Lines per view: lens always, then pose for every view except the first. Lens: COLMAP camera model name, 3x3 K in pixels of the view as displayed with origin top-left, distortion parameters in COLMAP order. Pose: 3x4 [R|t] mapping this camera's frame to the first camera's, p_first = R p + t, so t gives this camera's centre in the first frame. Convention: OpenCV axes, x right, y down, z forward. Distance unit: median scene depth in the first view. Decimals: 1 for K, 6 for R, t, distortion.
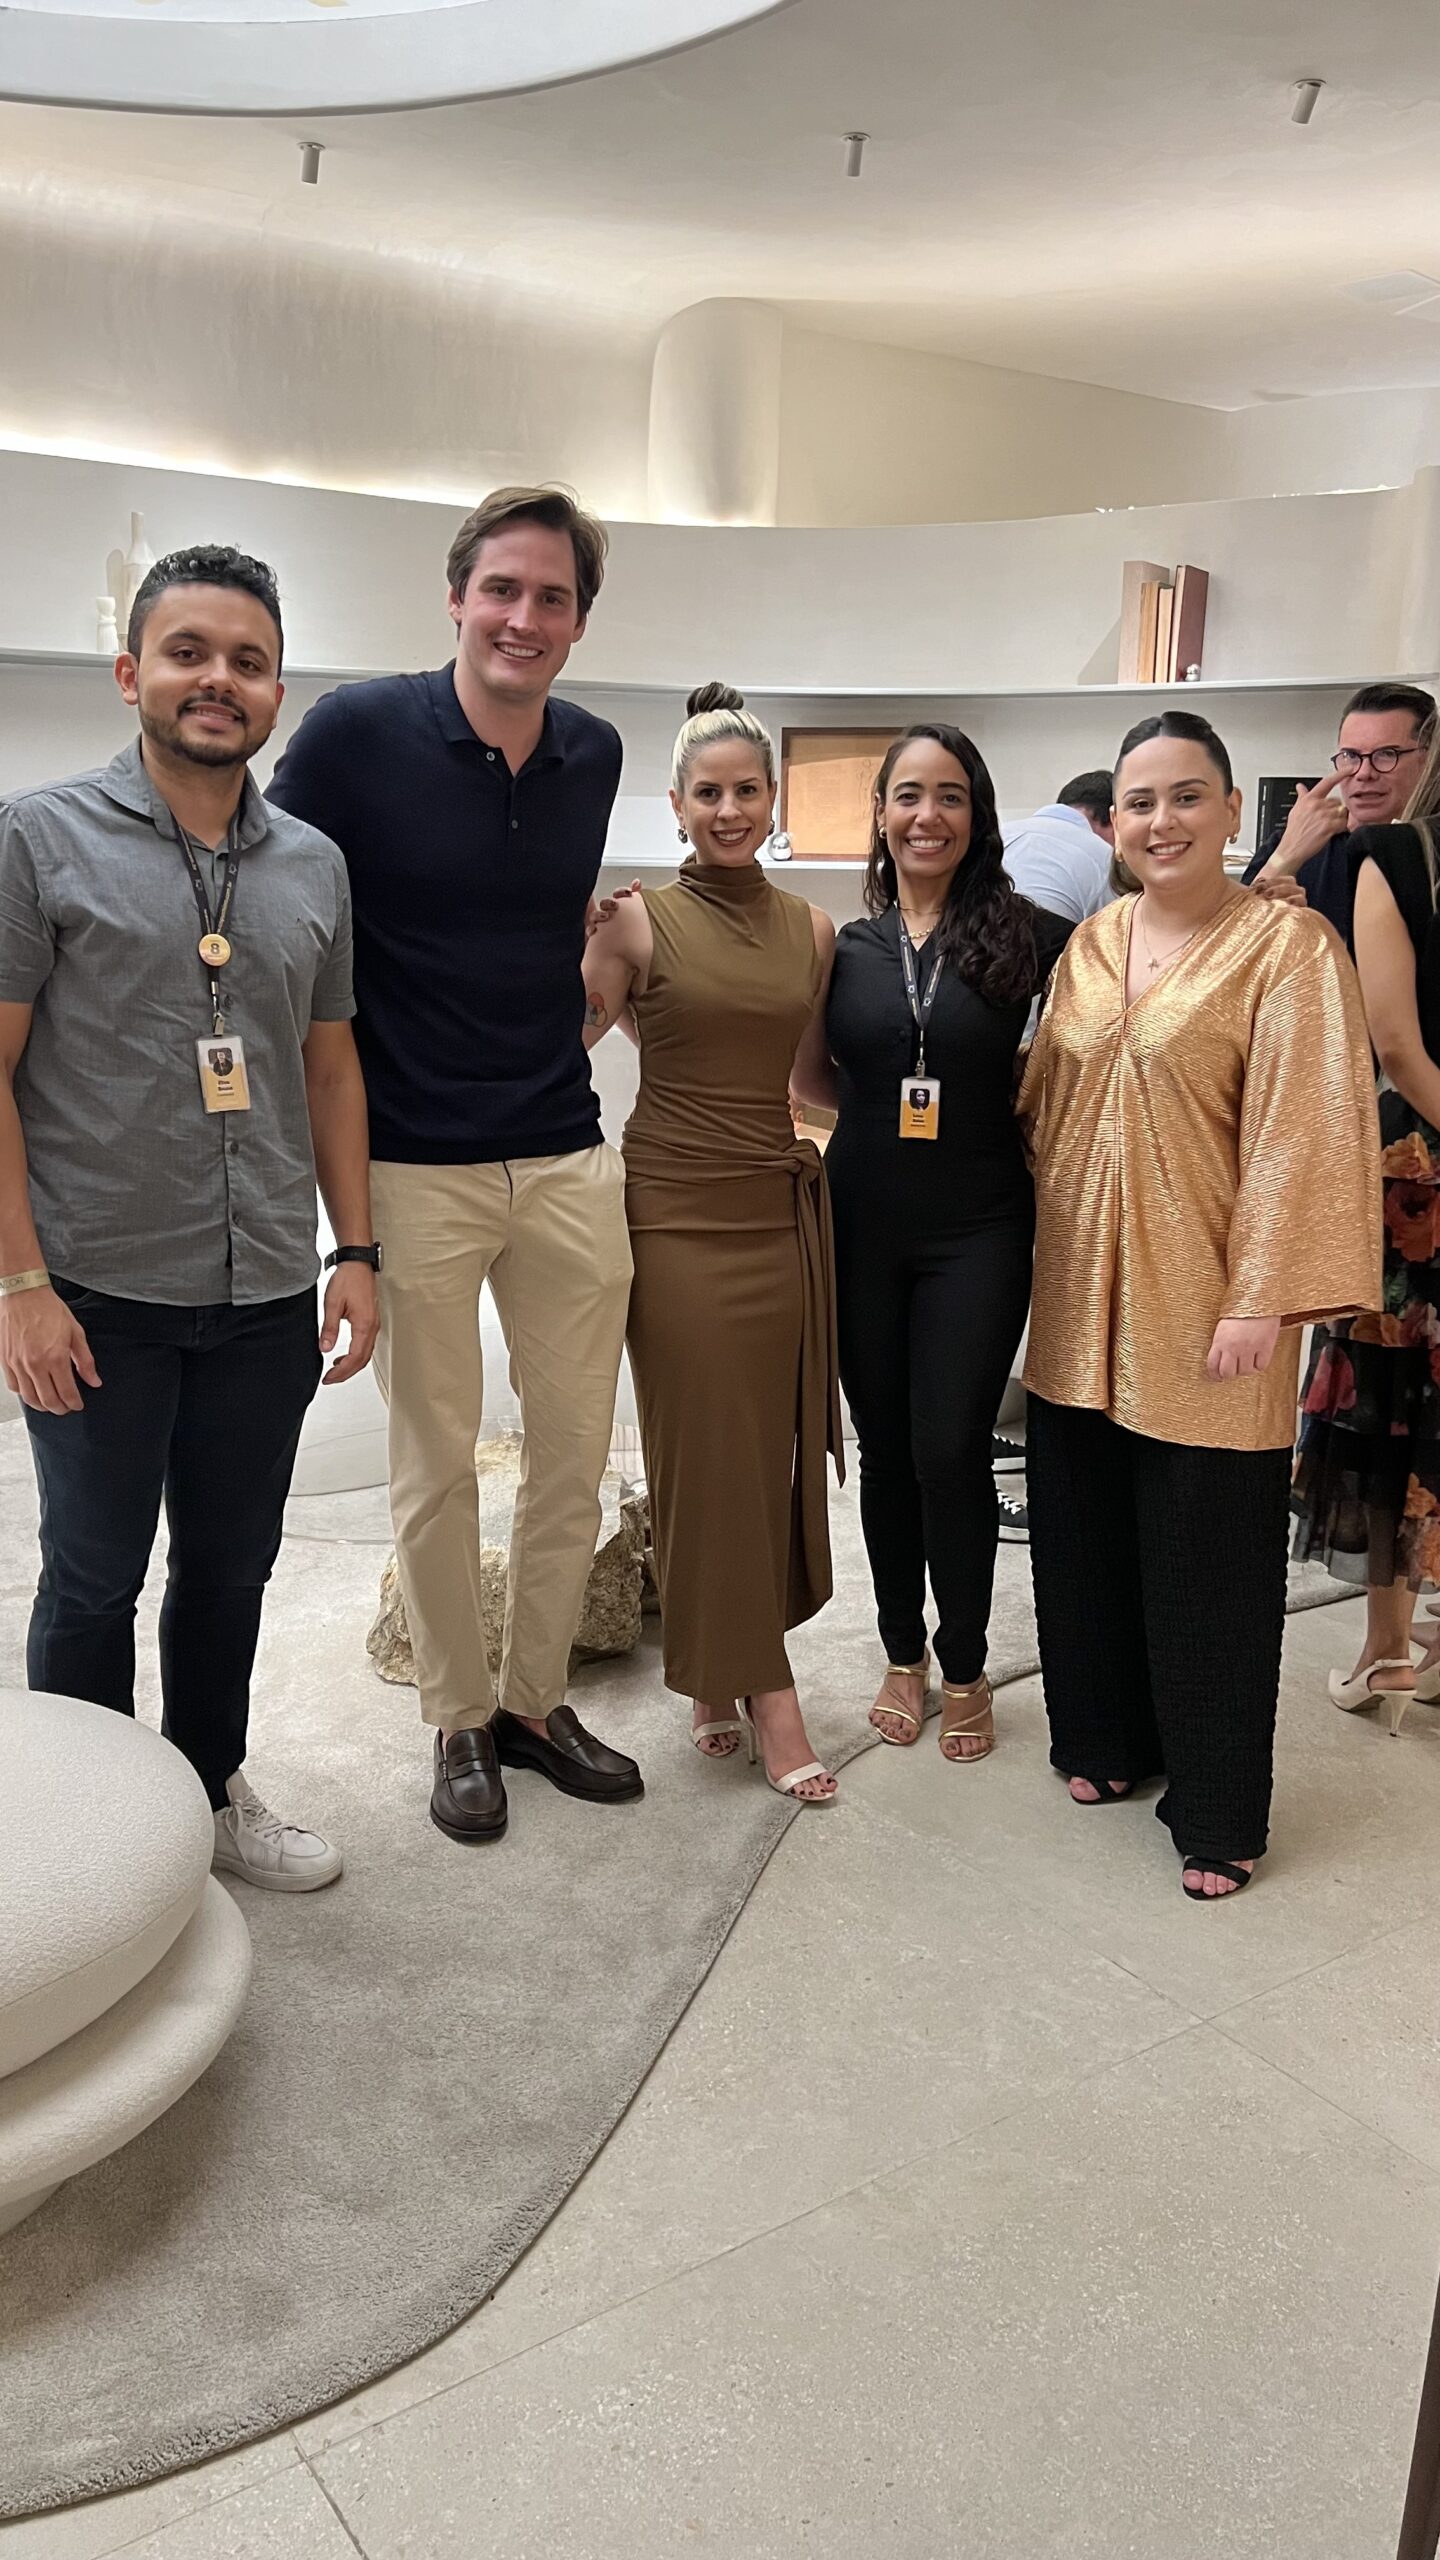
lens RADIAL K [[1943.3, 0, 717.9], [0, 1943.3, 1302.6], [0, 0, 1]] dist [0.037953, -0.043605]
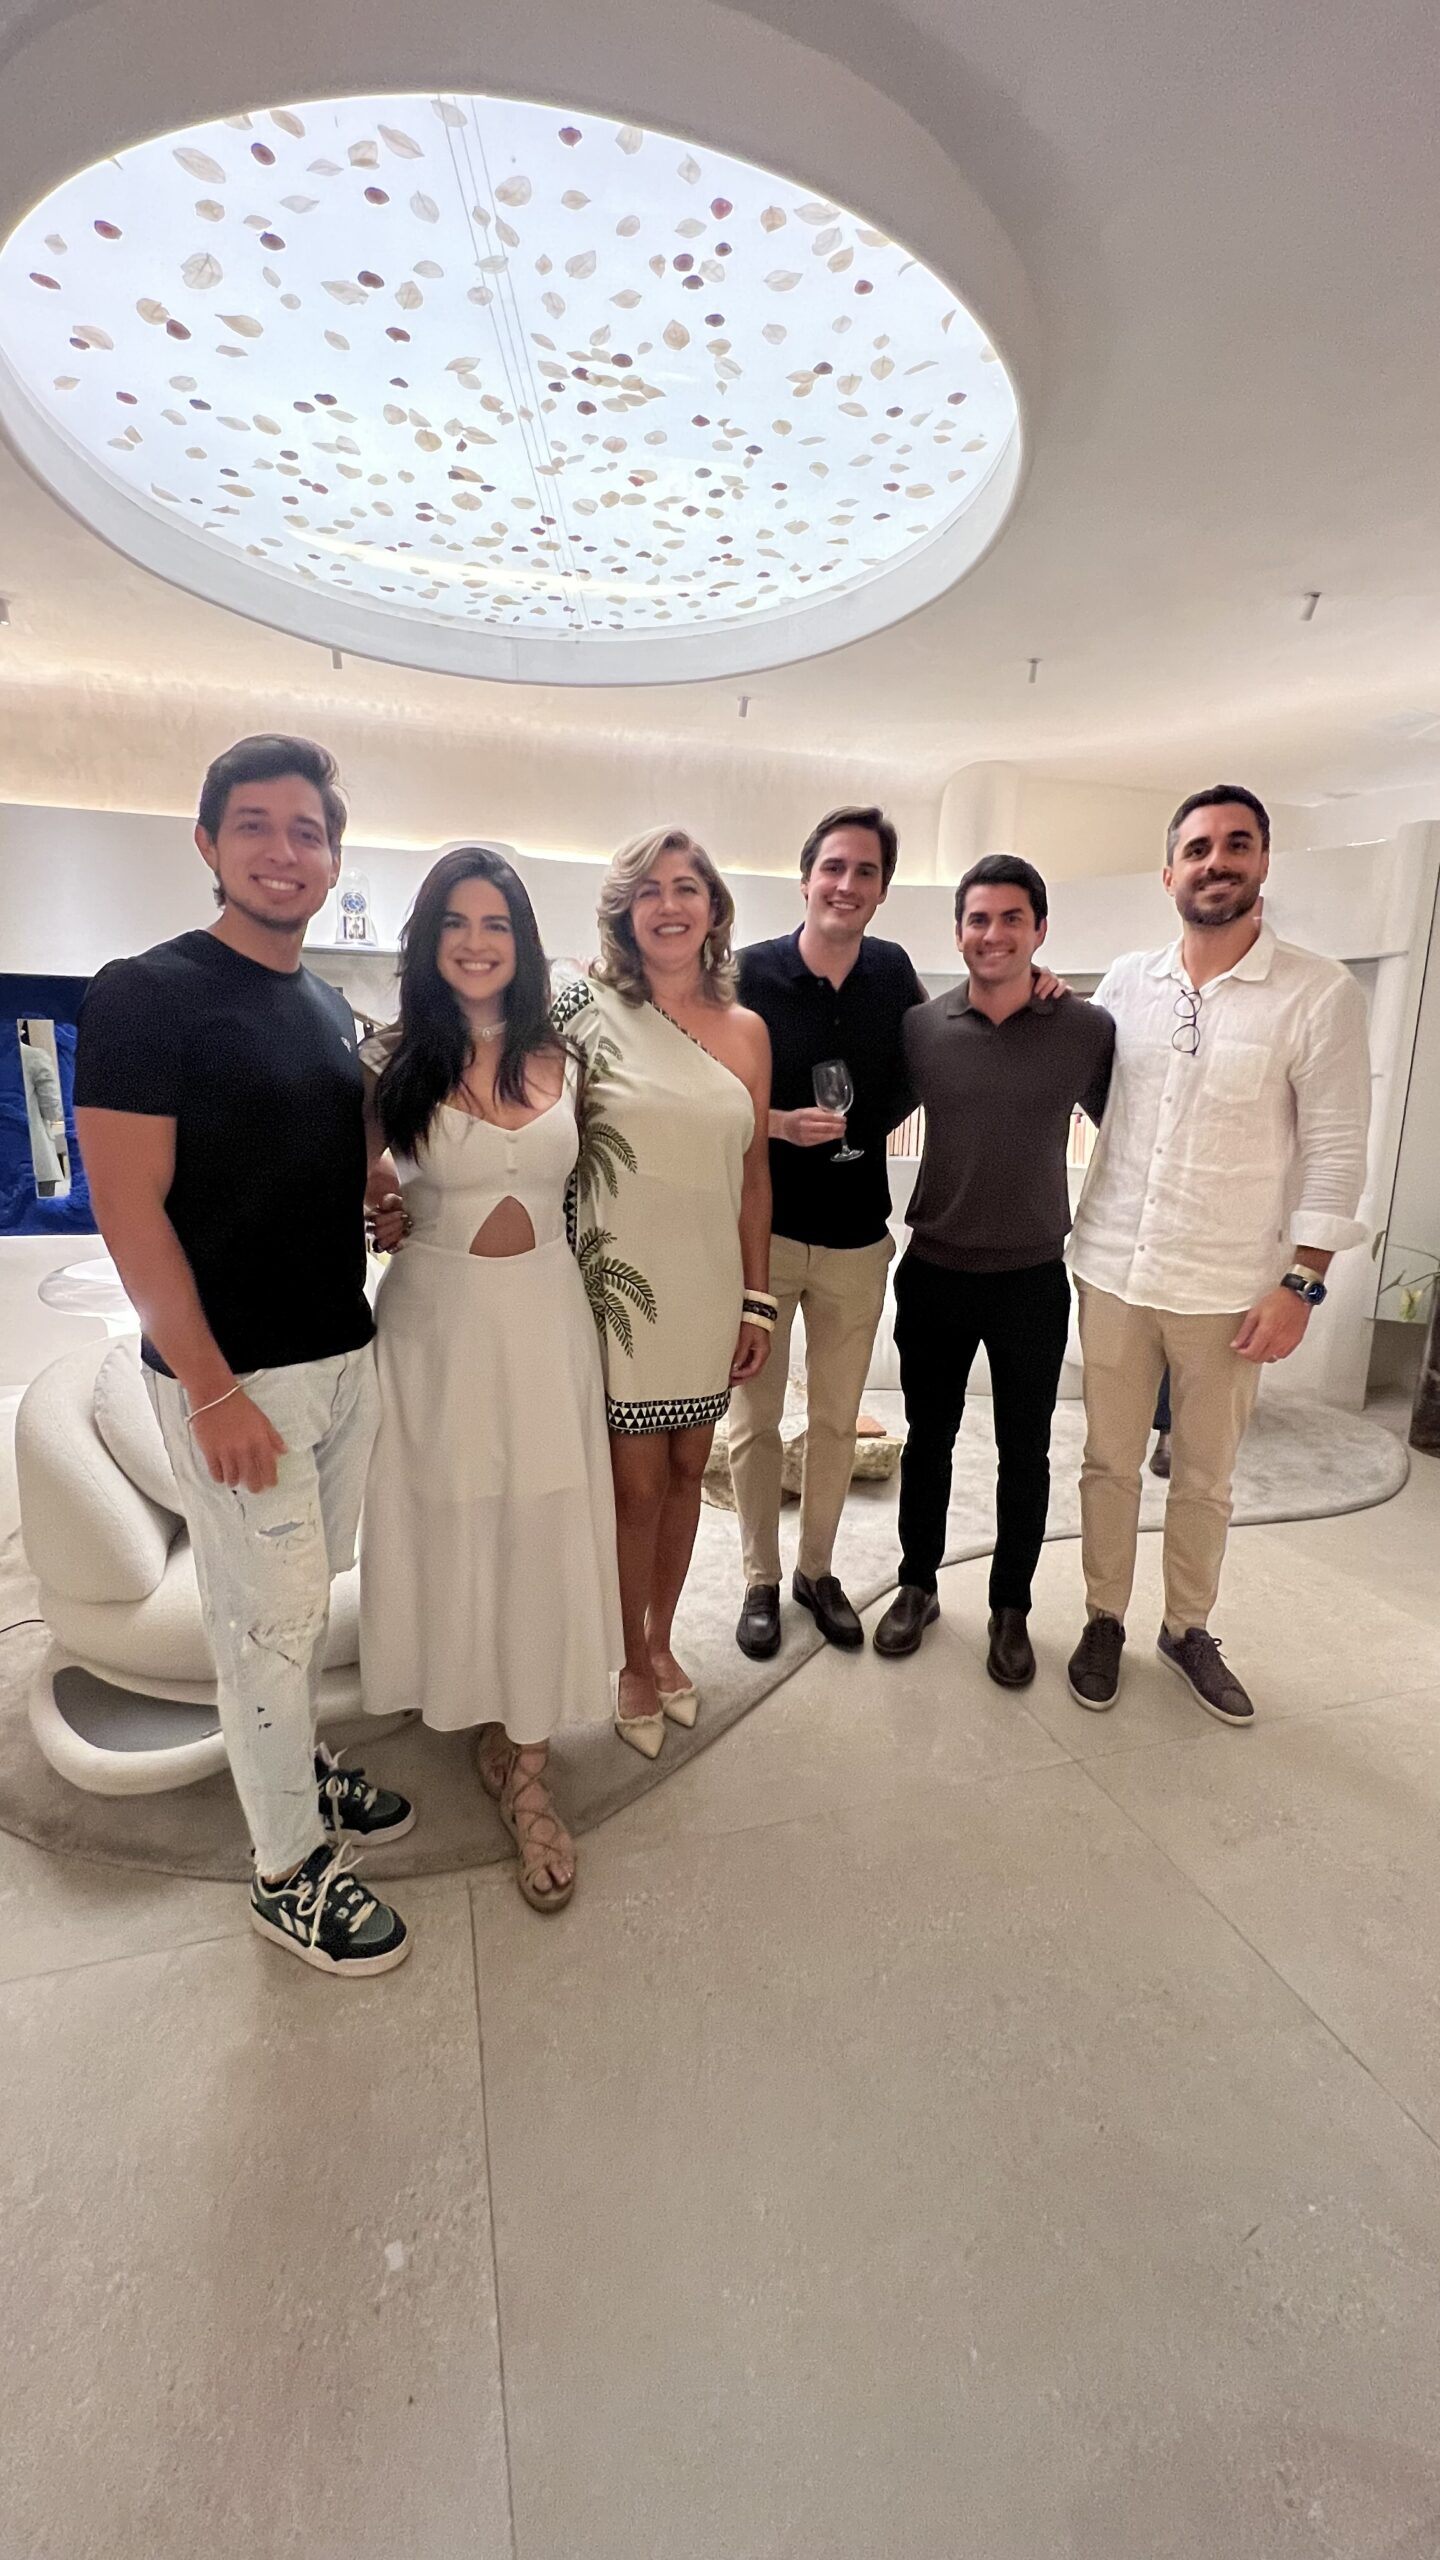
lens RADIAL K [[1026.4, 0, 720.3], [0, 1026.4, 1279.1], [0, 0, 1]] dist [-0.003307, 0.000110]
pose [[0.950865, 0.067180, -0.302228, 0.175564], [-0.076828, 0.996841, -0.020135, 0.008191], [0.299921, 0.042366, 0.953023, 0.074398]]
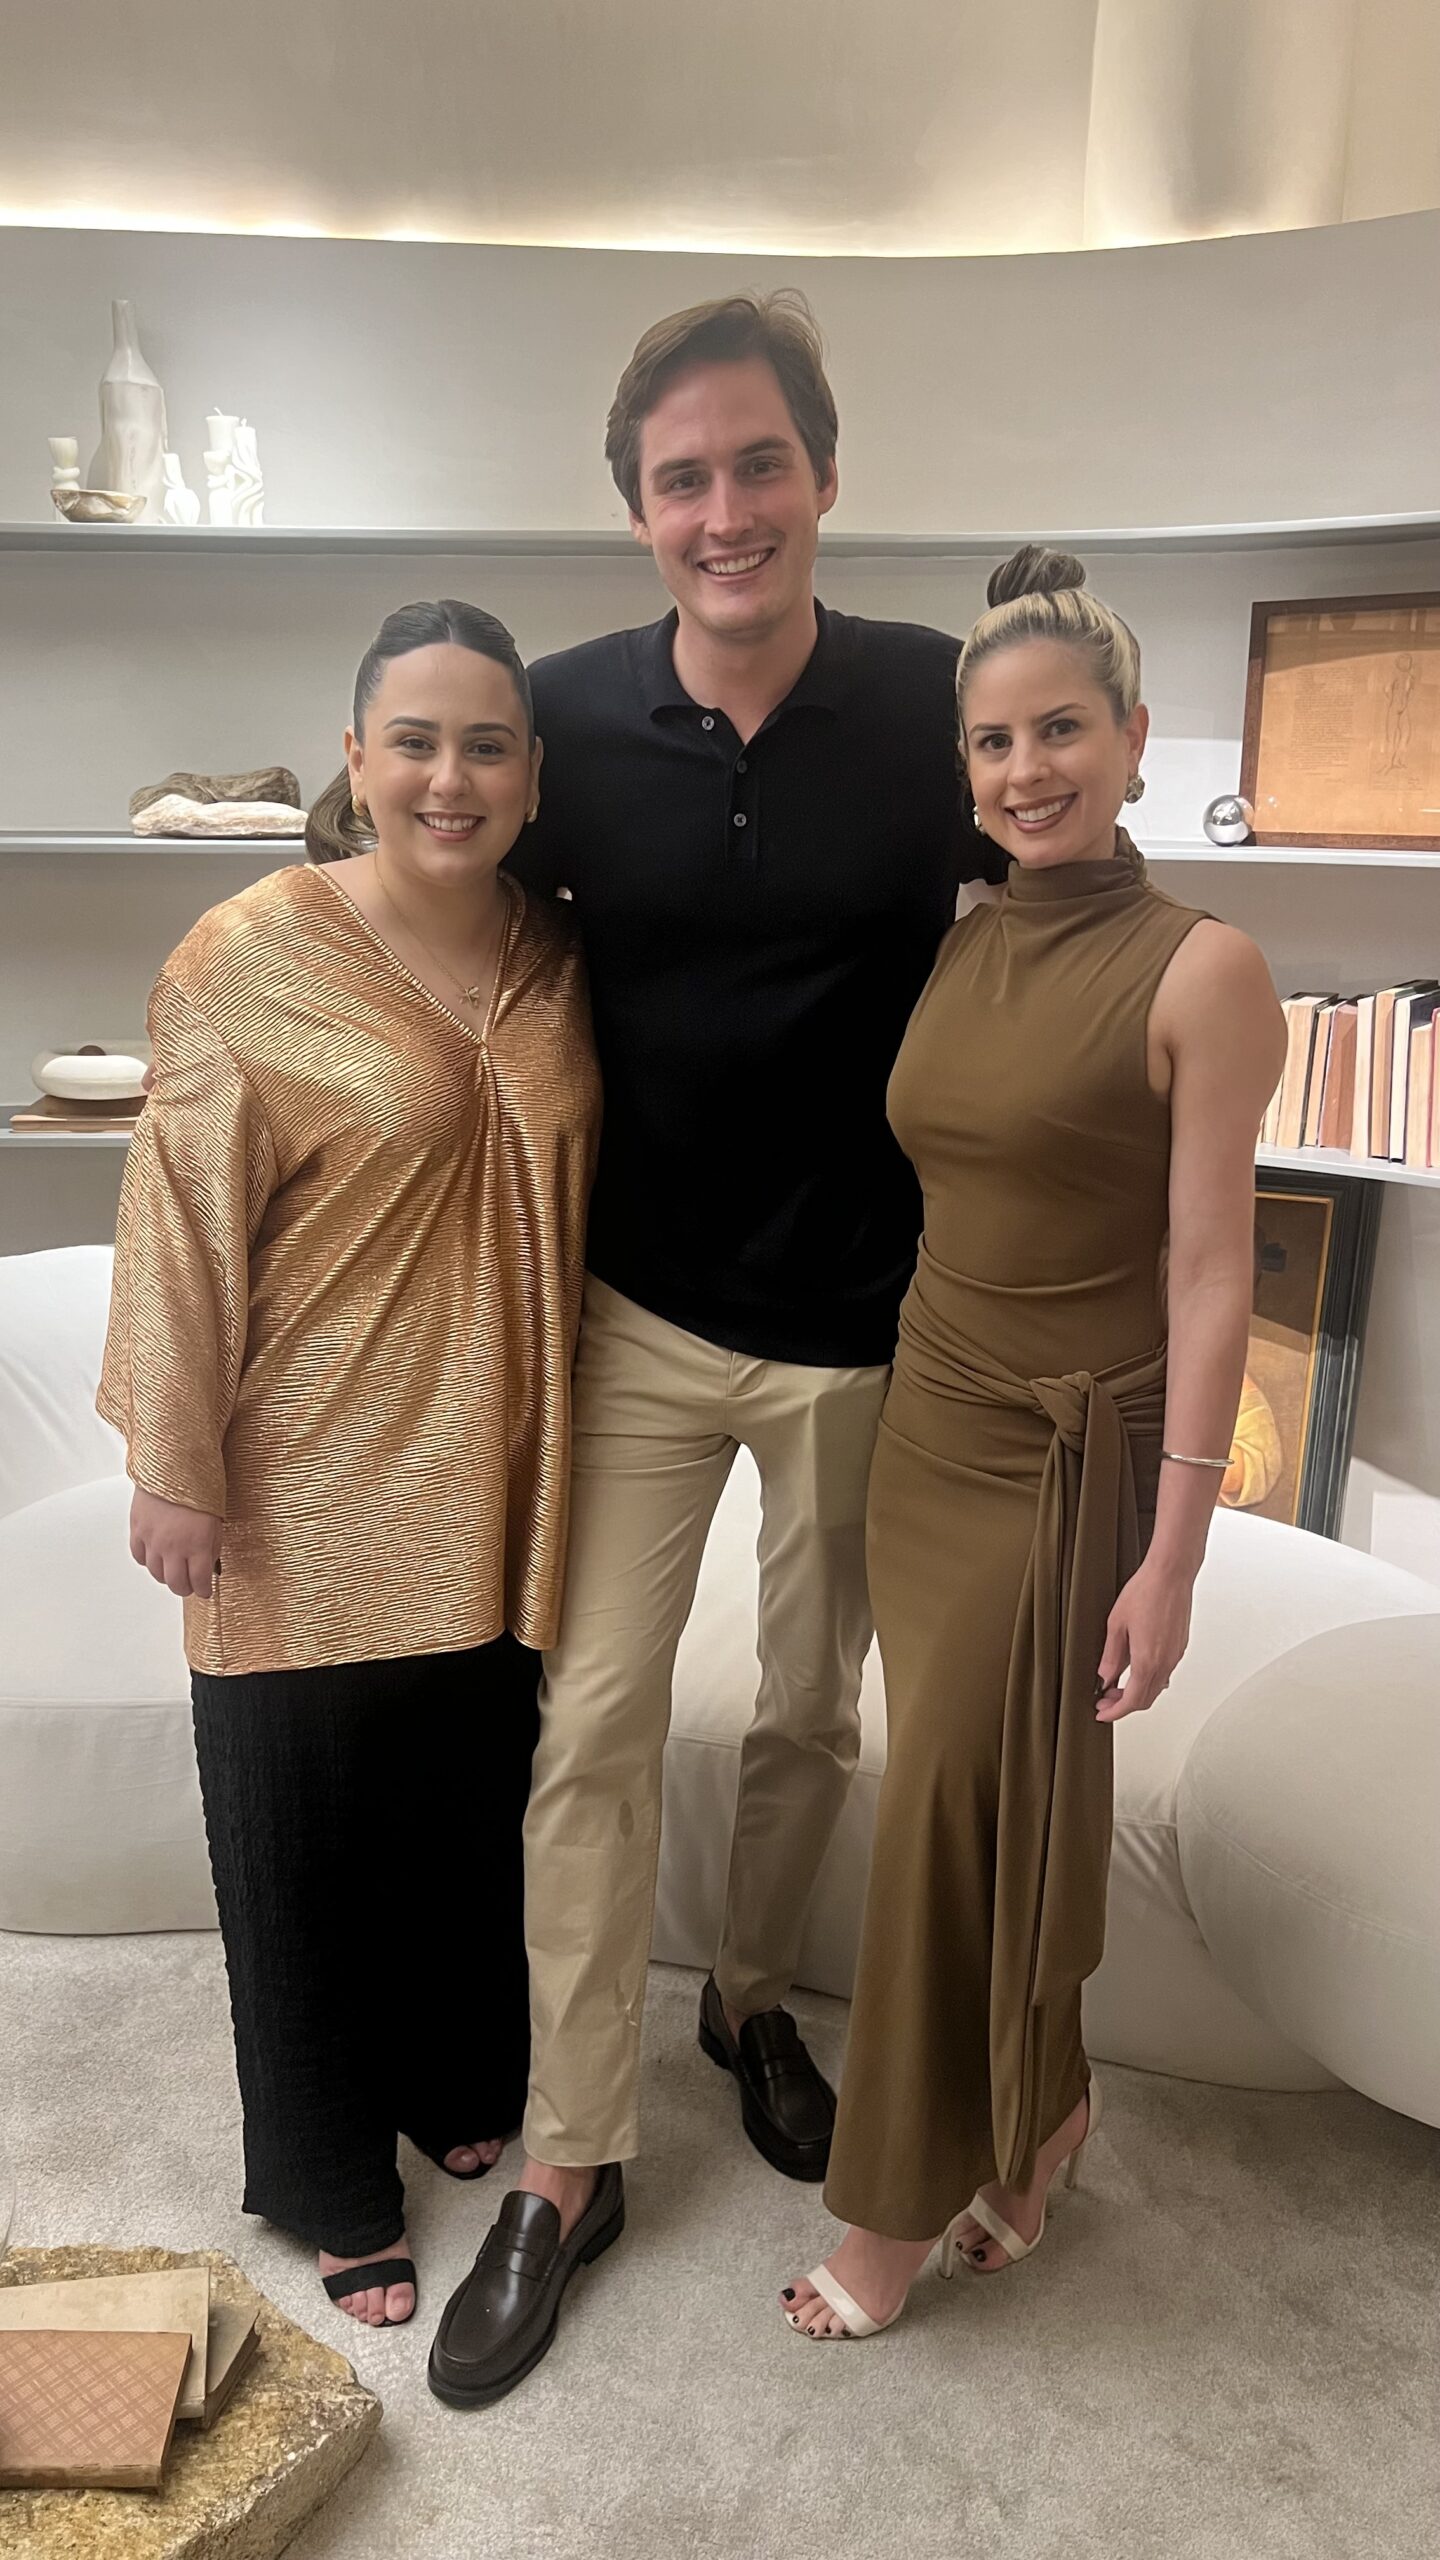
lens RADIAL K [[1943.3, 0, 721.6], [0, 1943.3, 1249.6], [0, 0, 1]] dist [0.037953, -0.043605]
pose [[0.867552, 0.119501, -0.482777, 0.366866], [-0.114152, 0.992634, 0.040573, -0.238347], [0.484069, 0.019911, 0.874803, 0.895041]]
